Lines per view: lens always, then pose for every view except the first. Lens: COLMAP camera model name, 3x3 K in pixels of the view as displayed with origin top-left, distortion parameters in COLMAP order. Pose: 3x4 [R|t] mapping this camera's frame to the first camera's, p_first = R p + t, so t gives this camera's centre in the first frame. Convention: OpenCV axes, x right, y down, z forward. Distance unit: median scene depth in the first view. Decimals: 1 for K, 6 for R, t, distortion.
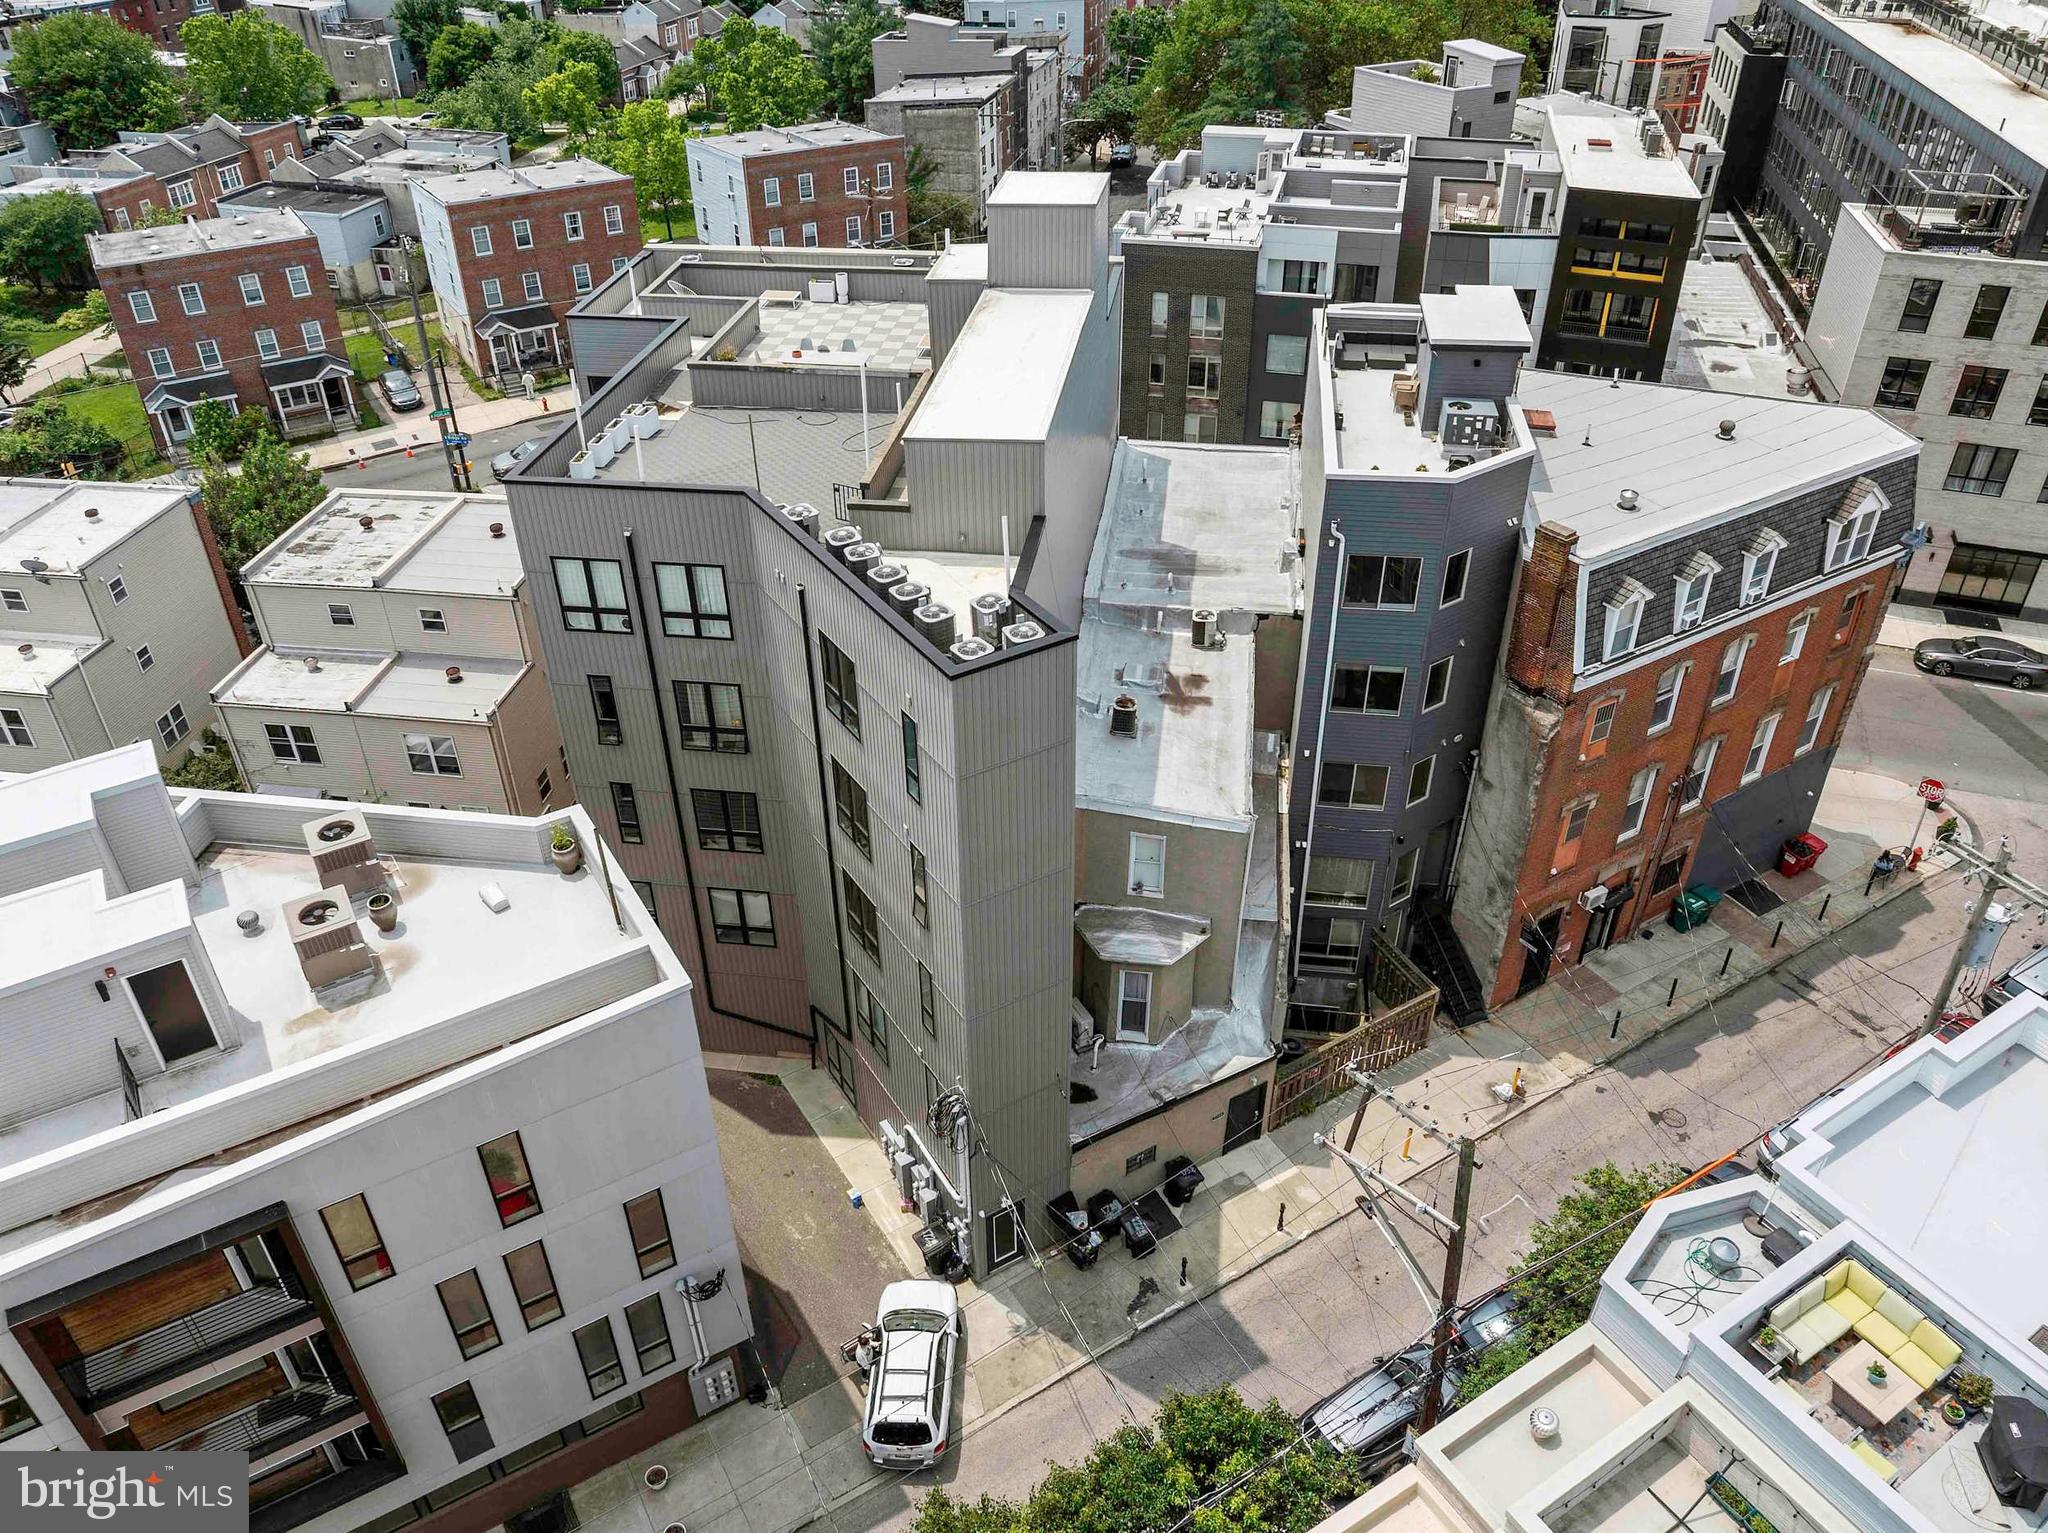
lens RADIAL K [[1474.1, 0, 1024.0], [0, 1474.1, 766.5], [0, 0, 1]] dist [-0.053198, 0.027998]
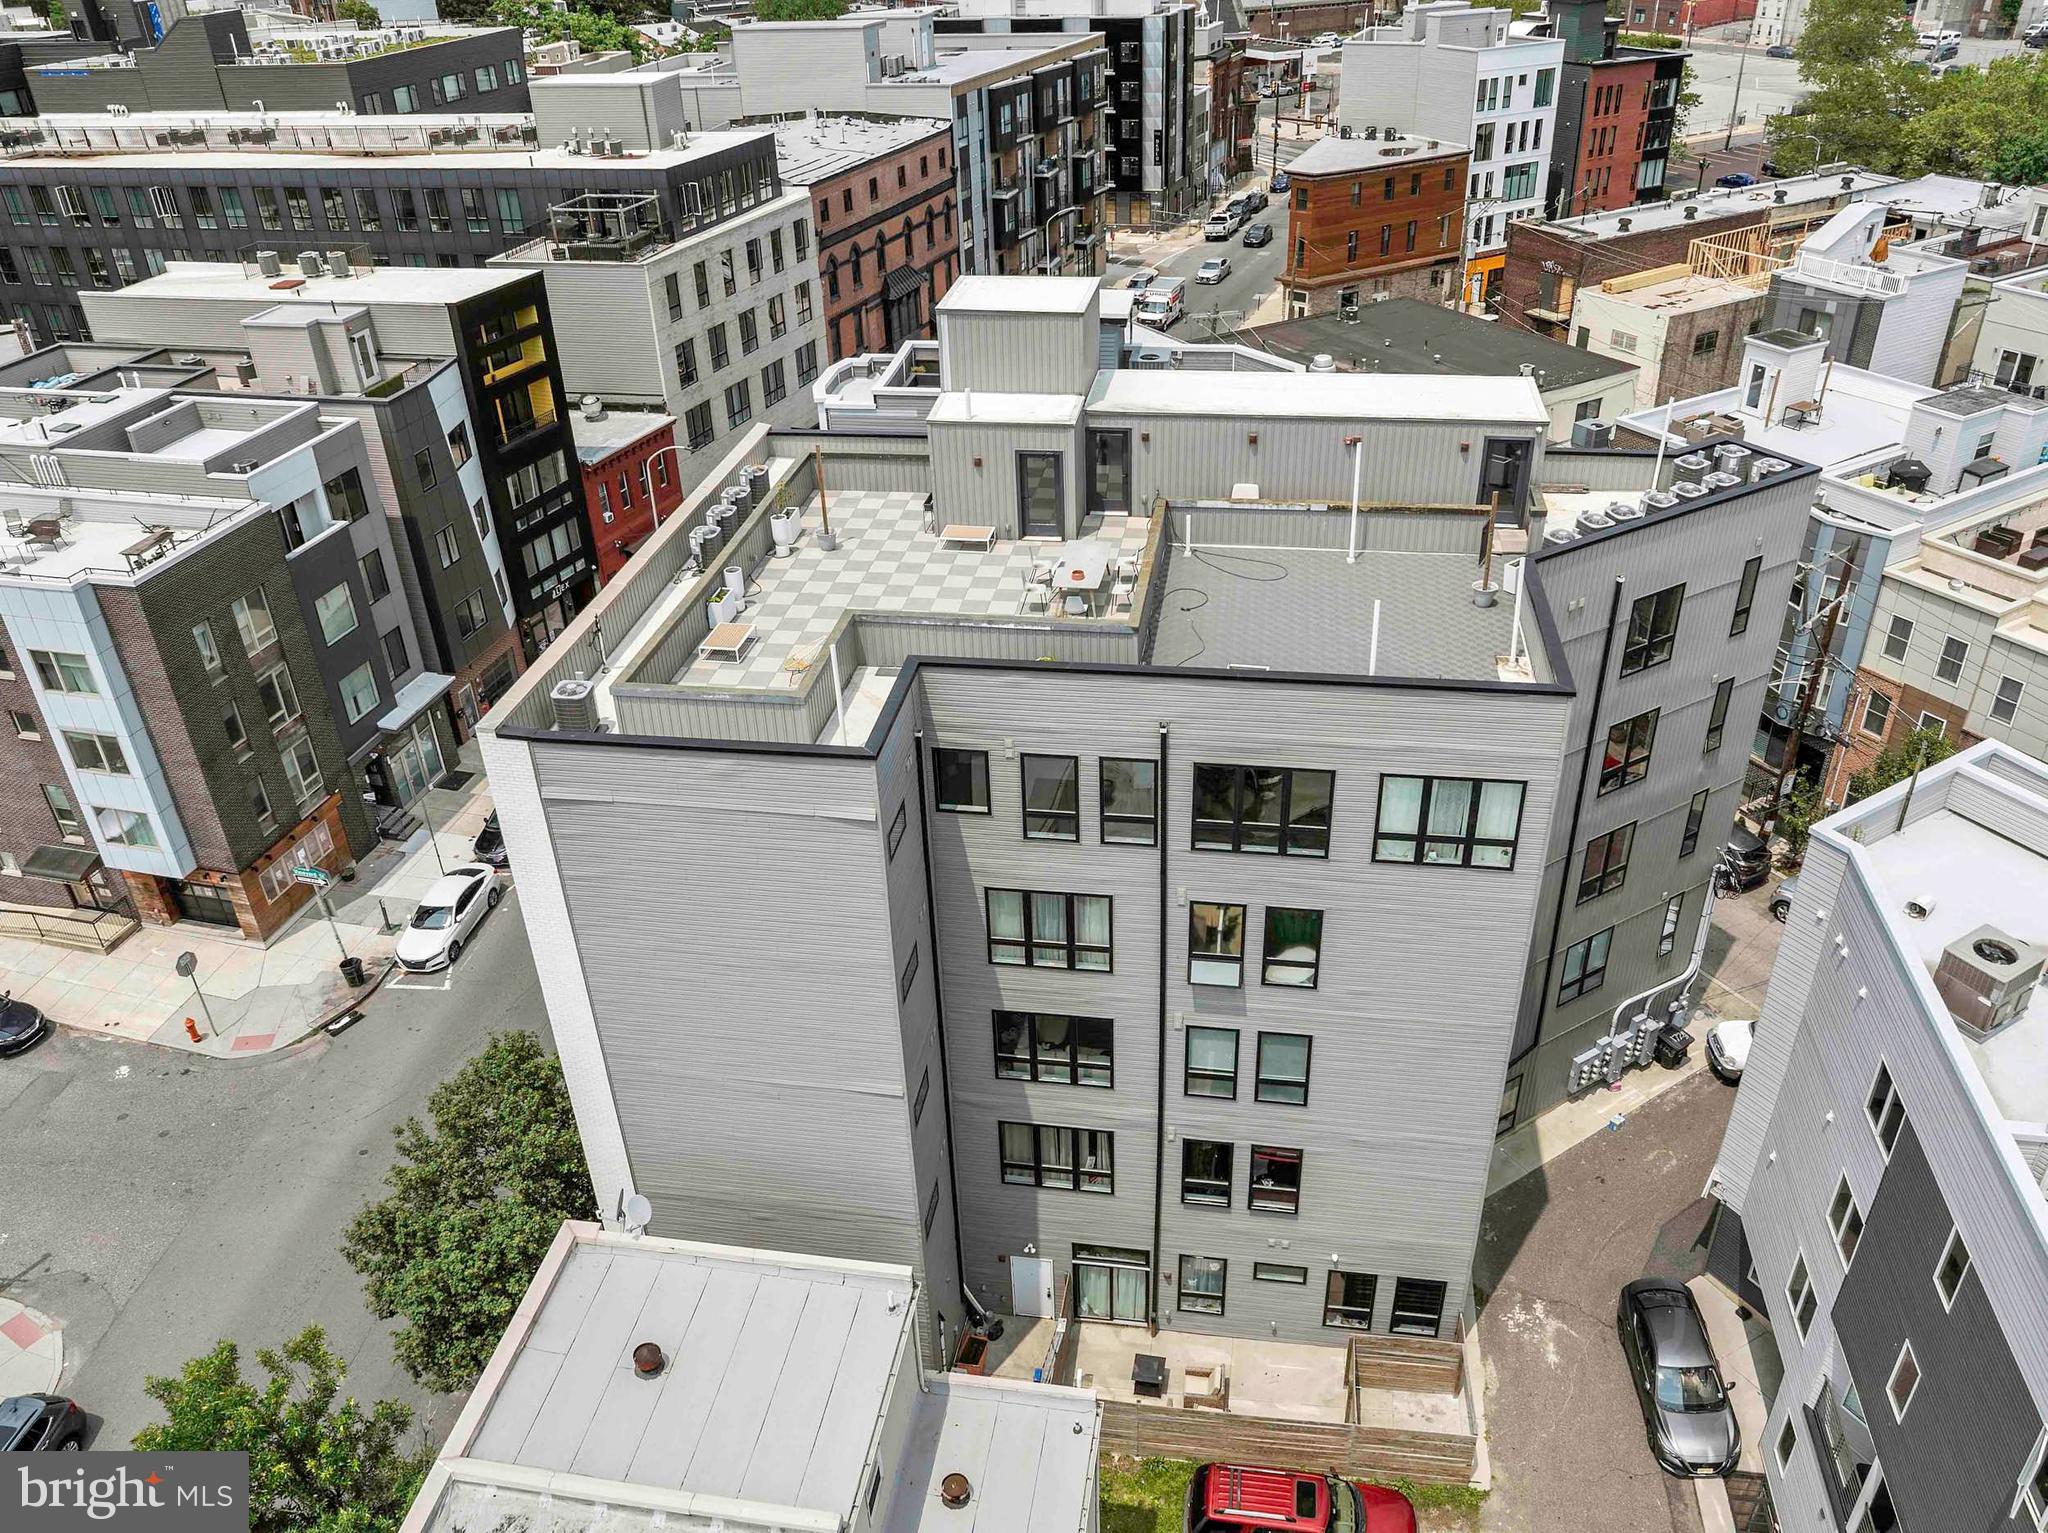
lens RADIAL K [[1528.4, 0, 1024.0], [0, 1528.4, 766.5], [0, 0, 1]] dist [-0.032659, -0.003303]
pose [[0.021449, -0.514406, 0.857279, -0.715206], [0.595092, 0.695599, 0.402502, -0.445018], [-0.803371, 0.501526, 0.321038, 0.667707]]
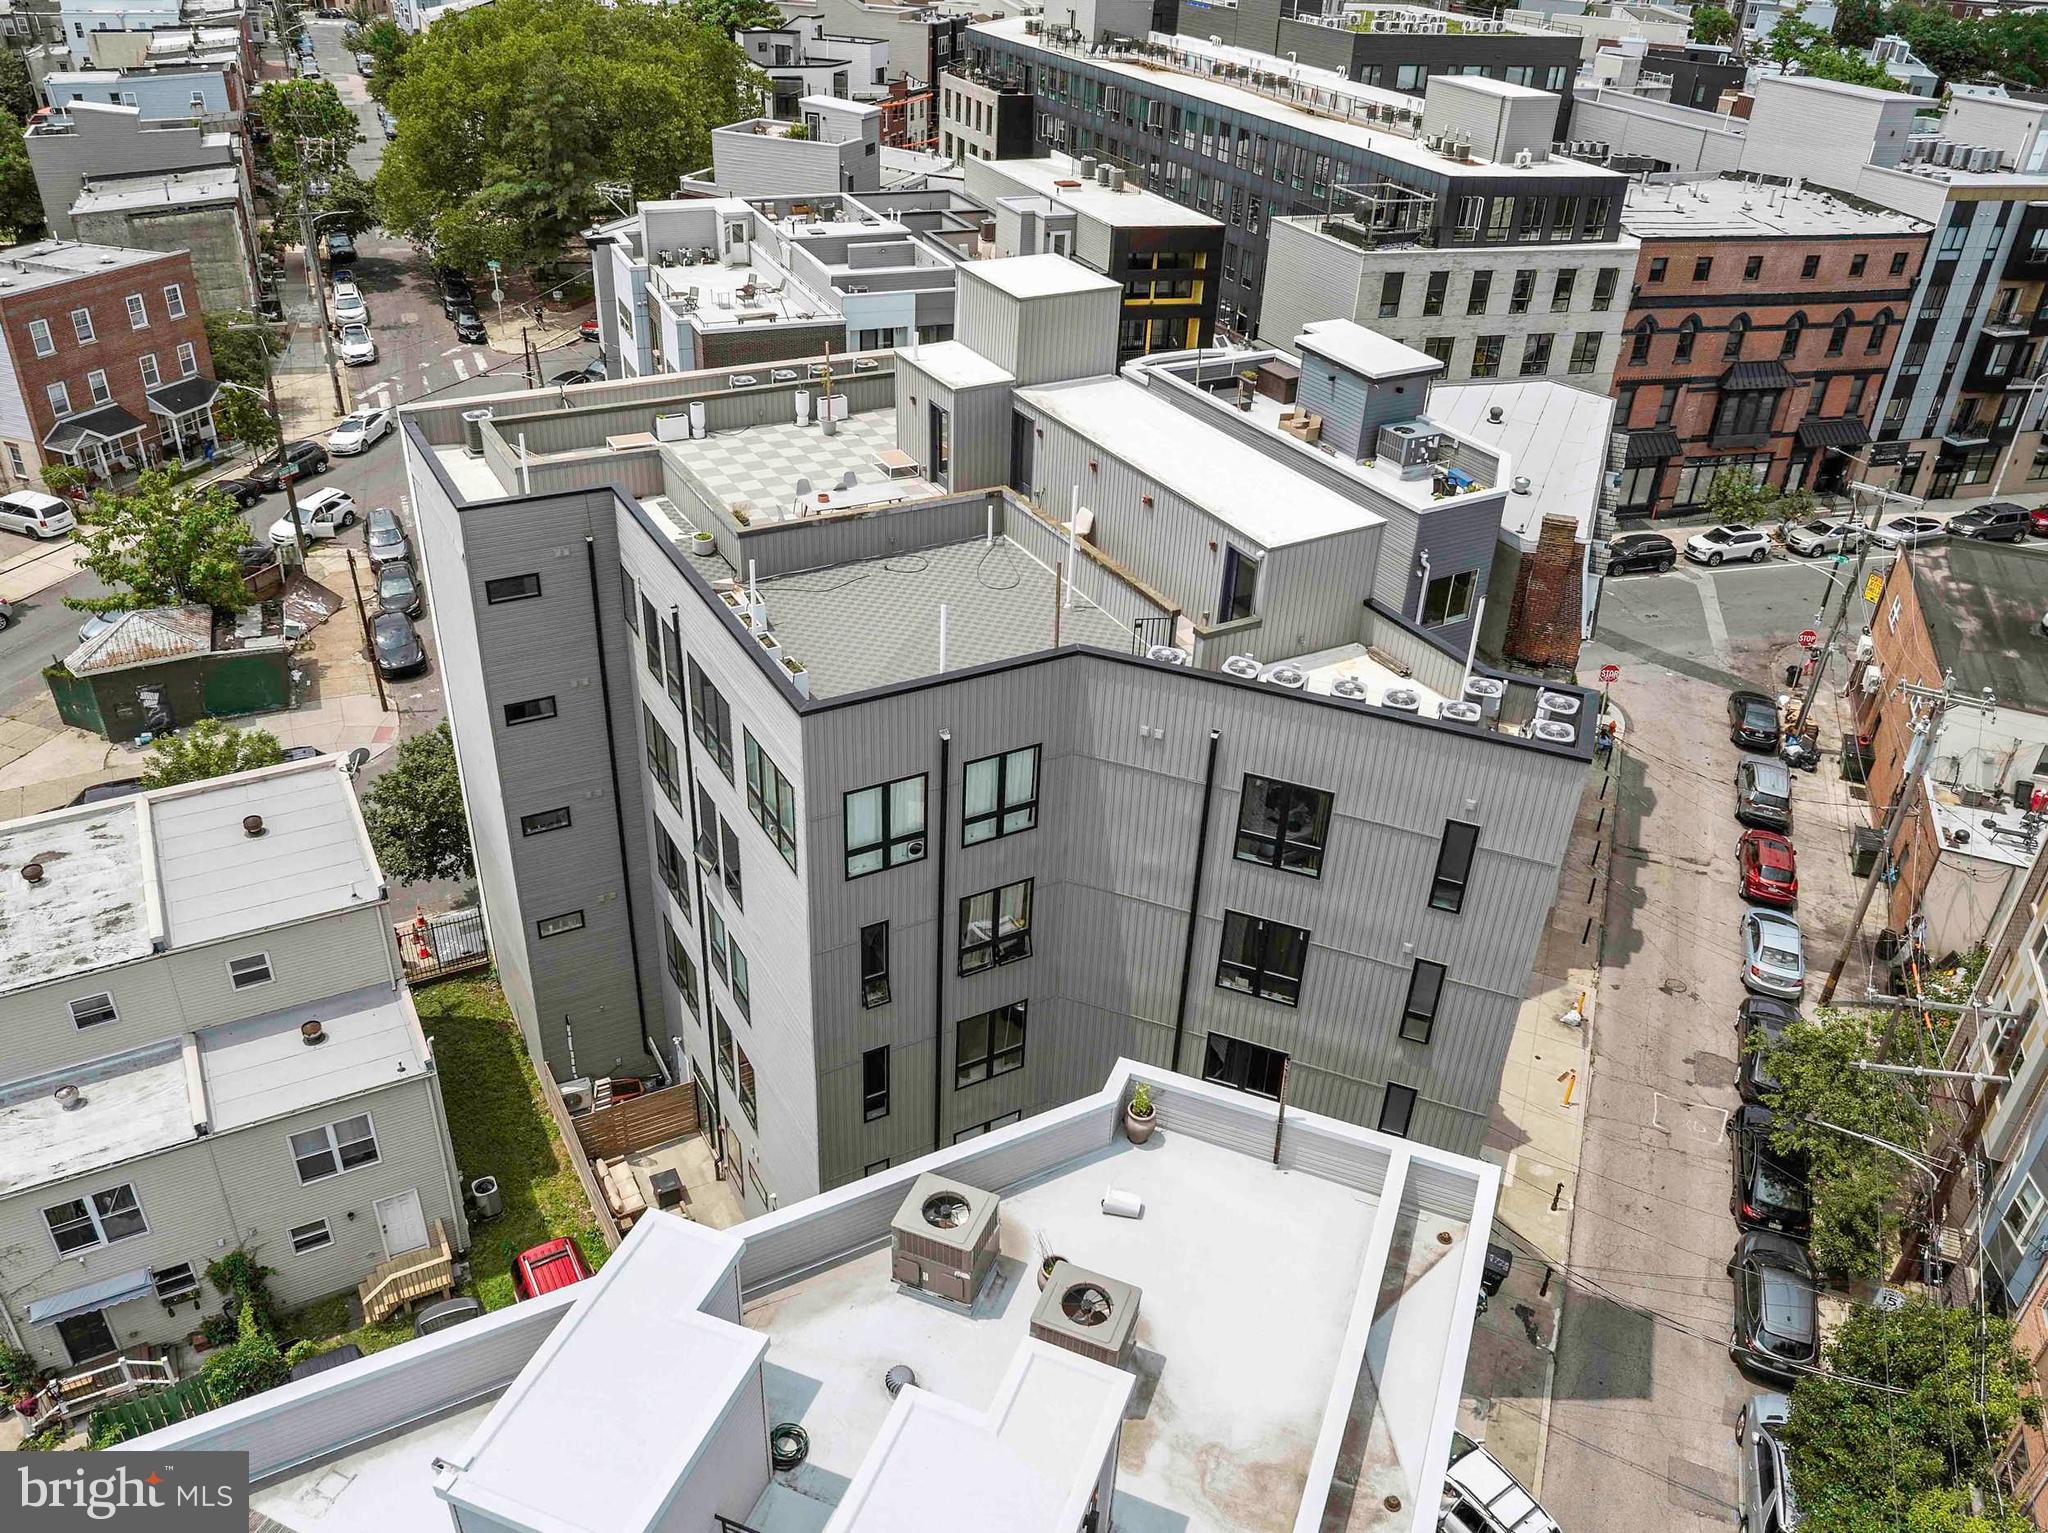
lens RADIAL K [[1528.4, 0, 1024.0], [0, 1528.4, 766.5], [0, 0, 1]] dist [-0.032659, -0.003303]
pose [[0.795855, -0.277790, 0.538003, -0.468930], [0.301431, 0.952385, 0.045849, -0.113716], [-0.525123, 0.125682, 0.841695, 0.179585]]
